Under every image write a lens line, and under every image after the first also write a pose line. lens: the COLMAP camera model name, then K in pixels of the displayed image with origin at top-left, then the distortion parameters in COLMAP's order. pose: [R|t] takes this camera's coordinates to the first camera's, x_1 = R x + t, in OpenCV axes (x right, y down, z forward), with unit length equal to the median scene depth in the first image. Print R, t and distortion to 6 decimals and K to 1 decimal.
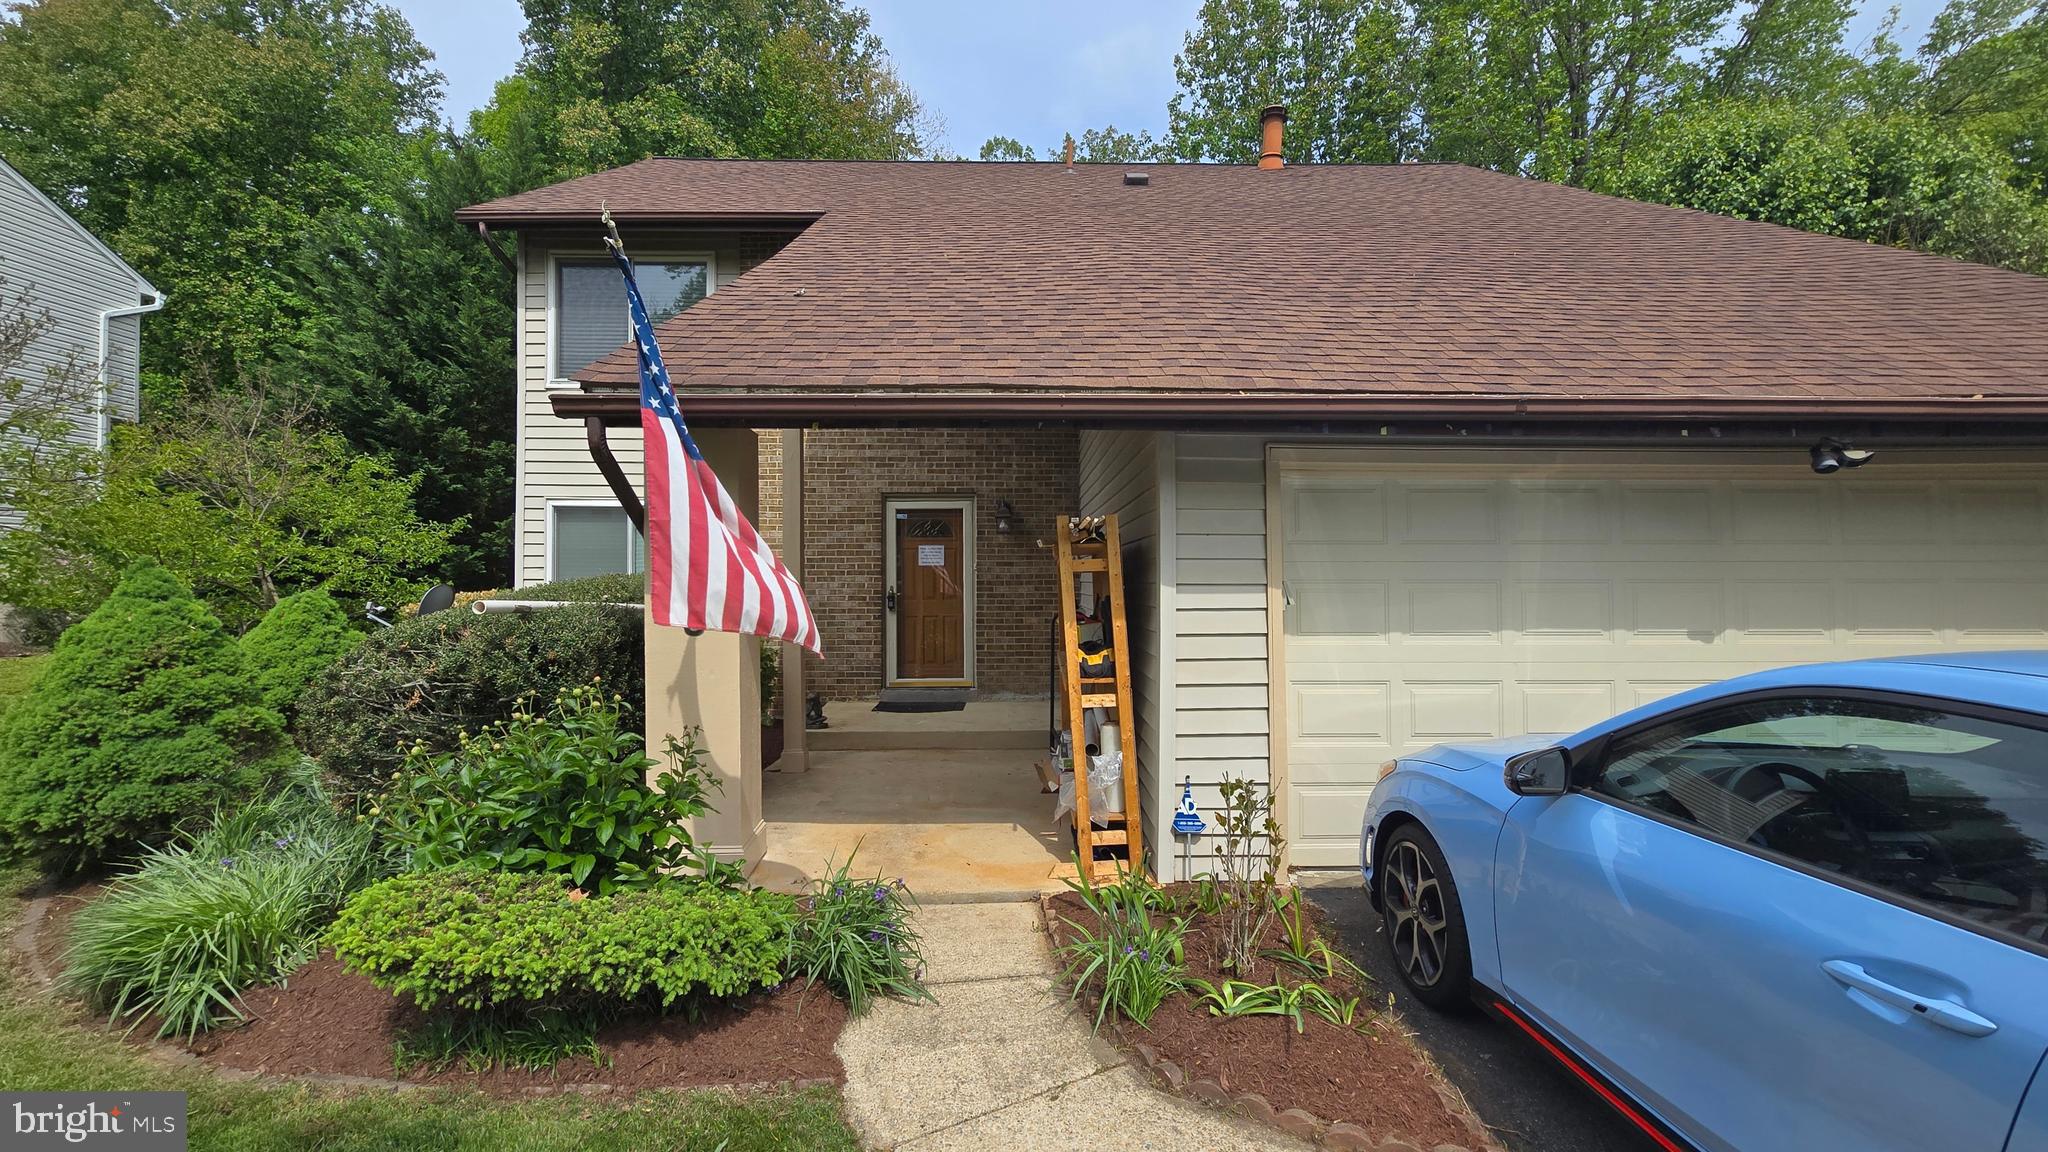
lens RADIAL K [[823.2, 0, 1020.4], [0, 823.2, 570.8], [0, 0, 1]] dist [-0.000666, -0.000162]
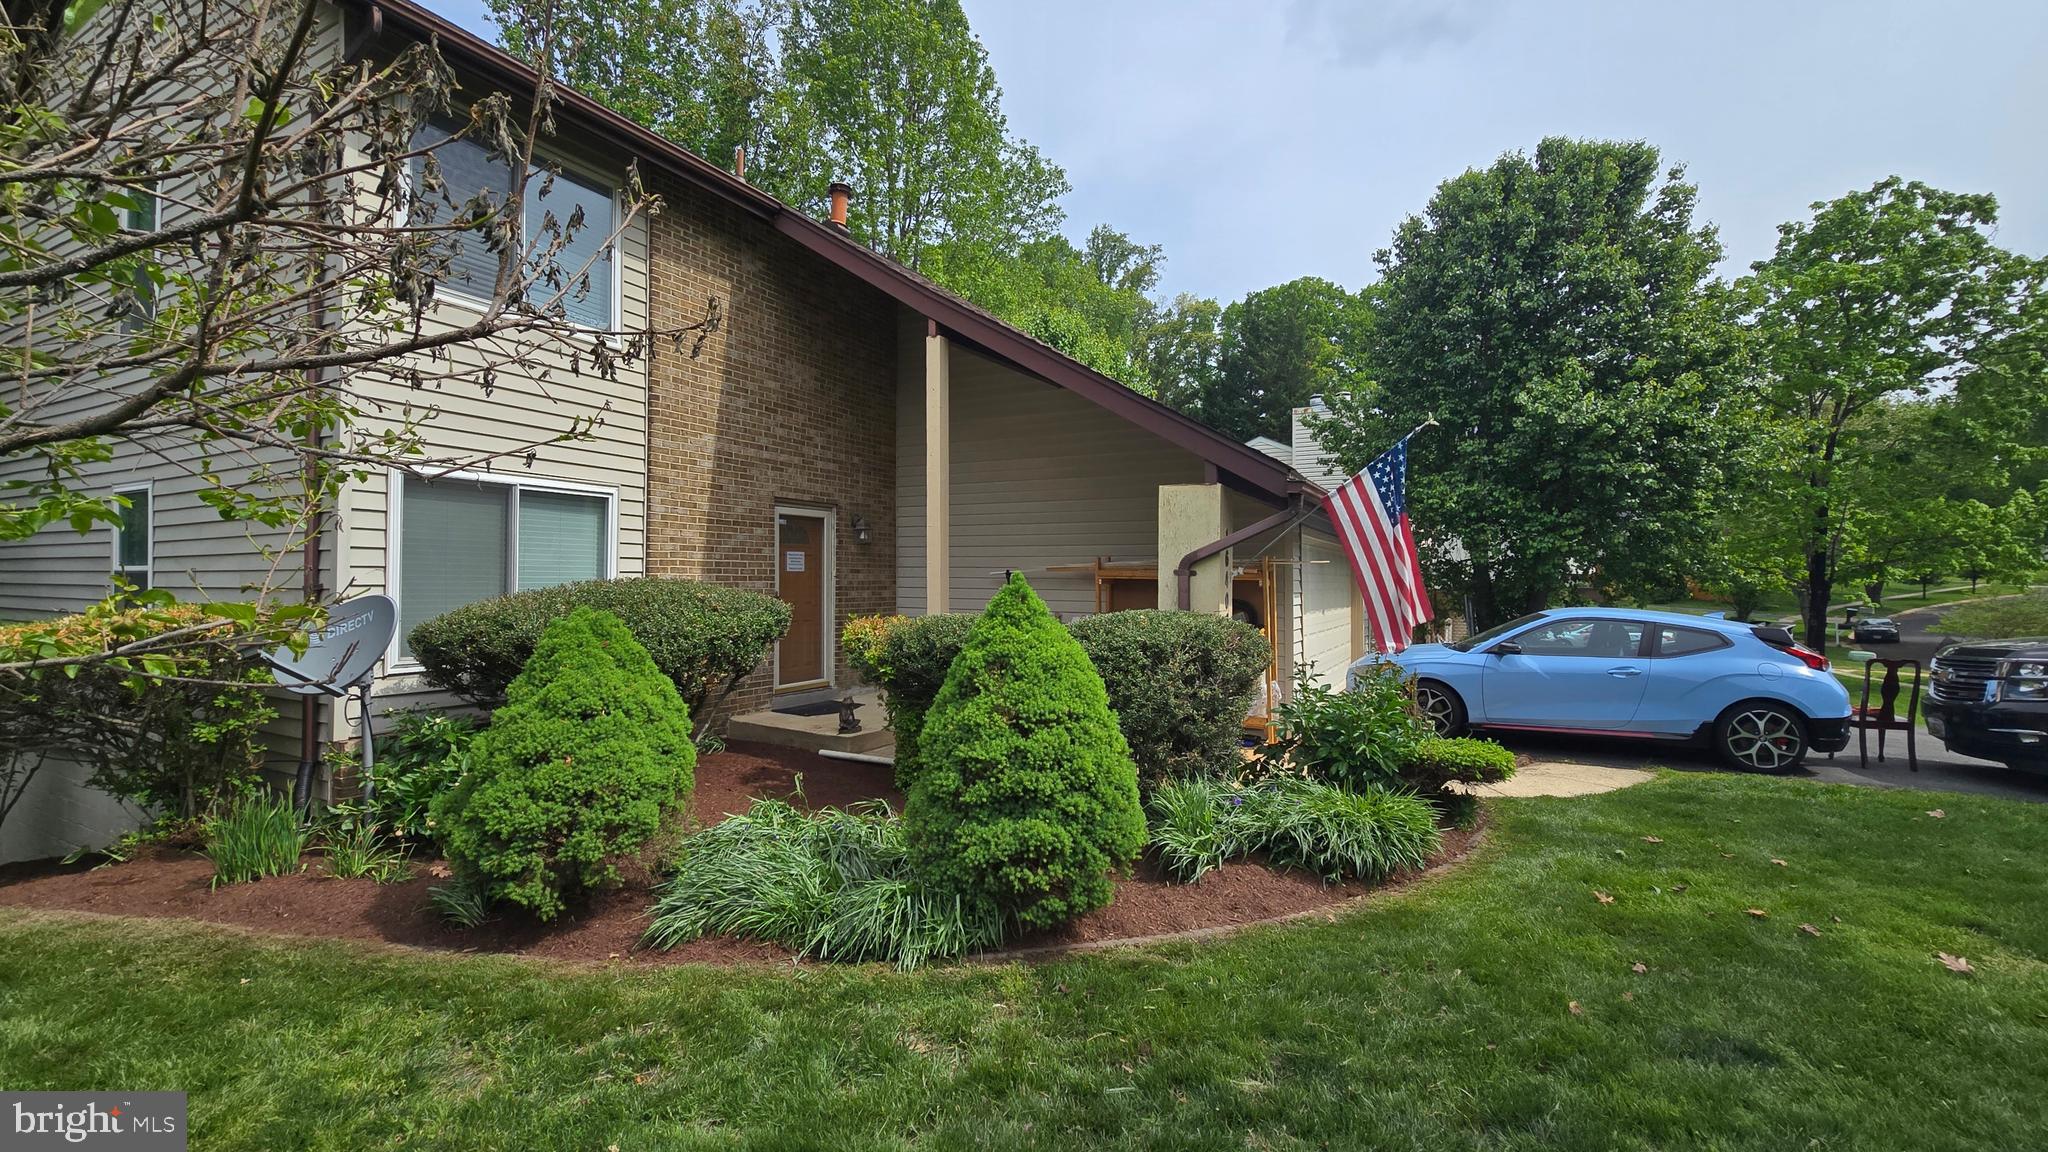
lens RADIAL K [[823.2, 0, 1020.4], [0, 823.2, 570.8], [0, 0, 1]] dist [-0.000666, -0.000162]
pose [[0.521134, 0.015519, 0.853334, -0.845980], [-0.021284, 0.999760, -0.005183, -0.007786], [-0.853209, -0.015461, 0.521339, 0.236765]]
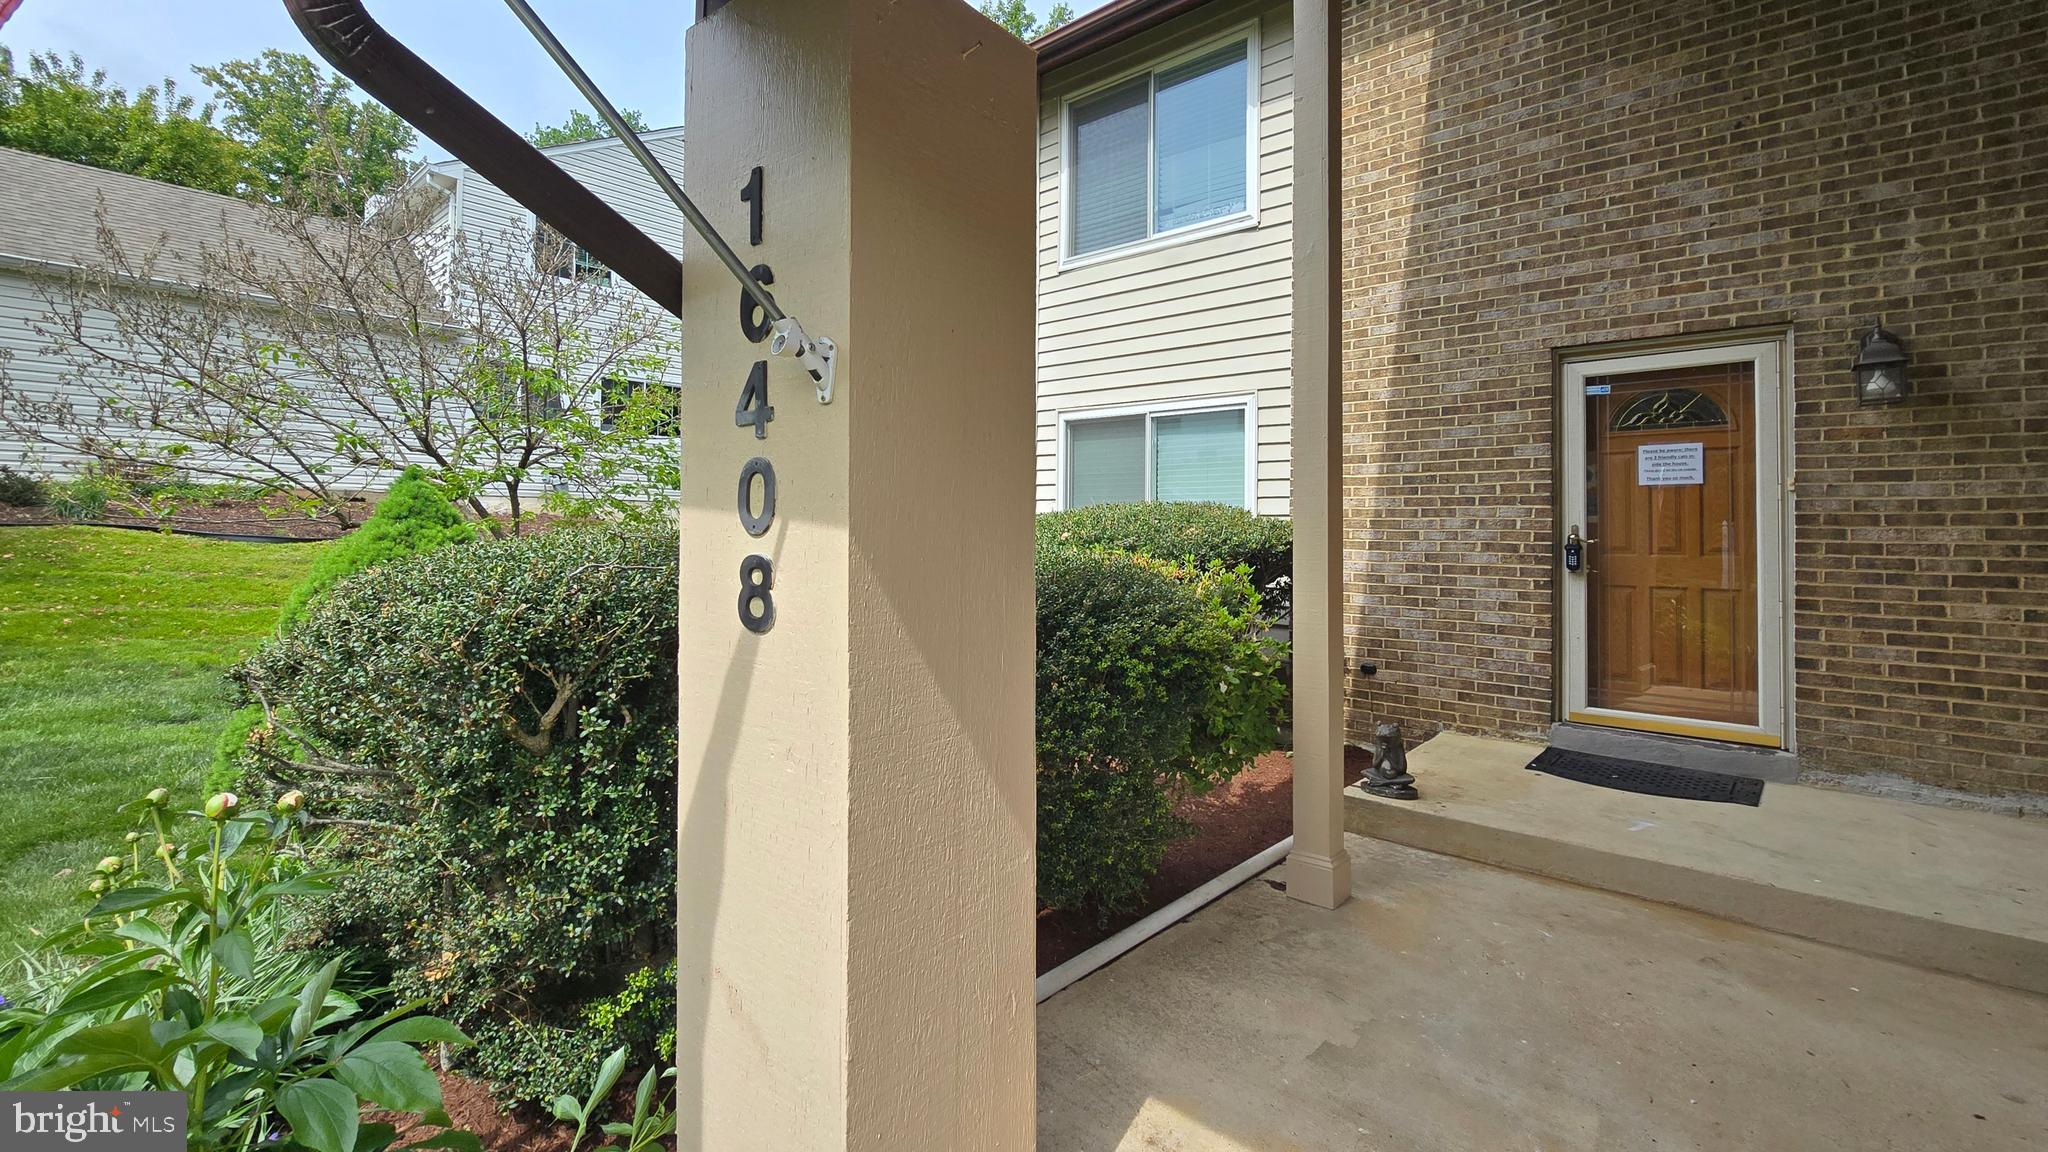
lens RADIAL K [[864.4, 0, 1017.8], [0, 864.4, 515.0], [0, 0, 1]] dist [-0.001854, -0.000252]
pose [[0.728506, -0.003716, -0.685029, -0.039444], [-0.002398, 0.999965, -0.007975, 0.016853], [0.685035, 0.007453, 0.728472, 0.364113]]
